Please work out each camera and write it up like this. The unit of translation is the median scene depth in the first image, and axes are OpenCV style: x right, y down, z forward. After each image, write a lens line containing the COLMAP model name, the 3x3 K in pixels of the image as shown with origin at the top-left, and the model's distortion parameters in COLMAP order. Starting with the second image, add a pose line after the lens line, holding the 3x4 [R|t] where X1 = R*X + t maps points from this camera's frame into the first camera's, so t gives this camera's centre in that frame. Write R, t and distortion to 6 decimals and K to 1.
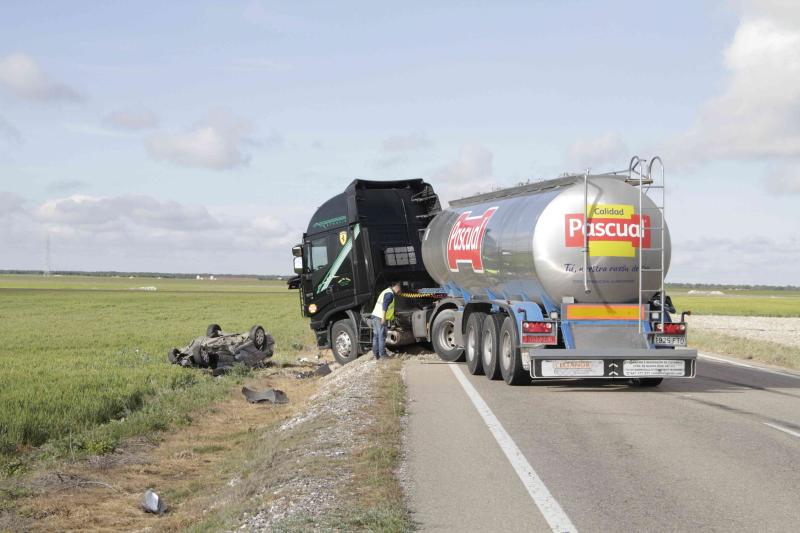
lens RADIAL K [[1508.2, 0, 392.4], [0, 1508.2, 270.2], [0, 0, 1]] dist [0.277602, 0.174169]
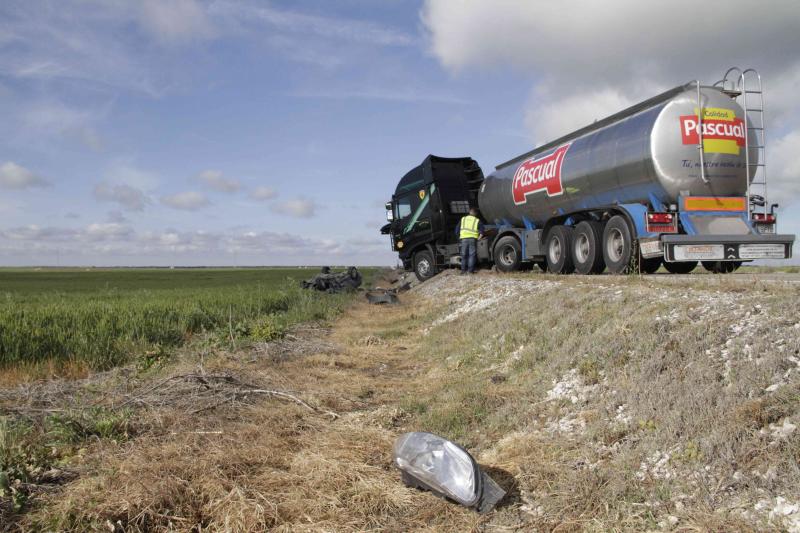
lens RADIAL K [[658.9, 0, 400.0], [0, 658.9, 266.5], [0, 0, 1]] dist [-0.175148, 0.134277]
pose [[0.999413, -0.023873, 0.024575, -0.072189], [0.023764, 0.999707, 0.004702, 0.045269], [-0.024680, -0.004115, 0.999687, 0.365939]]
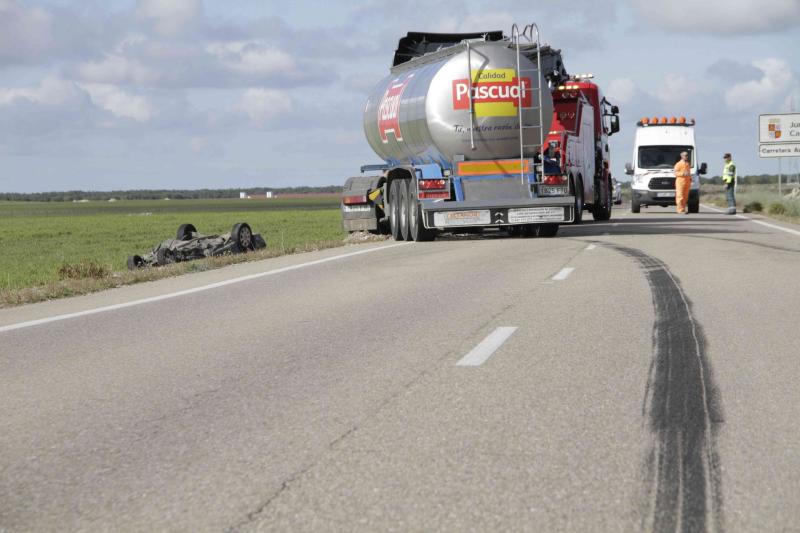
lens RADIAL K [[3208.6, 0, 401.0], [0, 3208.6, 287.1], [0, 0, 1]] dist [0.997010, 0.999882]
pose [[0.995290, -0.044593, -0.086078, 0.185358], [0.047662, 0.998287, 0.033941, 0.021910], [0.084417, -0.037884, 0.995710, -0.918527]]
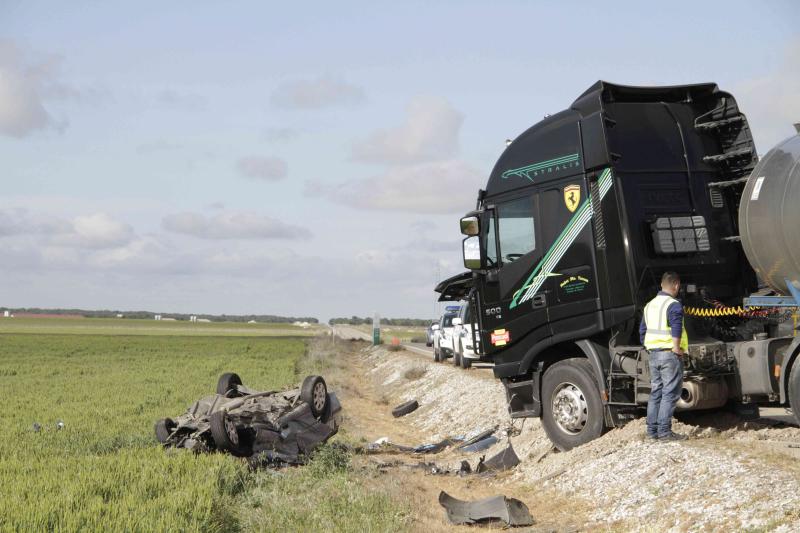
lens RADIAL K [[2387.9, 0, 400.6], [0, 2387.9, 286.7], [0, 0, 1]] dist [0.722749, 0.057129]
pose [[0.998896, 0.005097, 0.046695, -0.128971], [-0.004747, 0.999960, -0.007596, 0.015002], [-0.046732, 0.007366, 0.998880, 0.200118]]
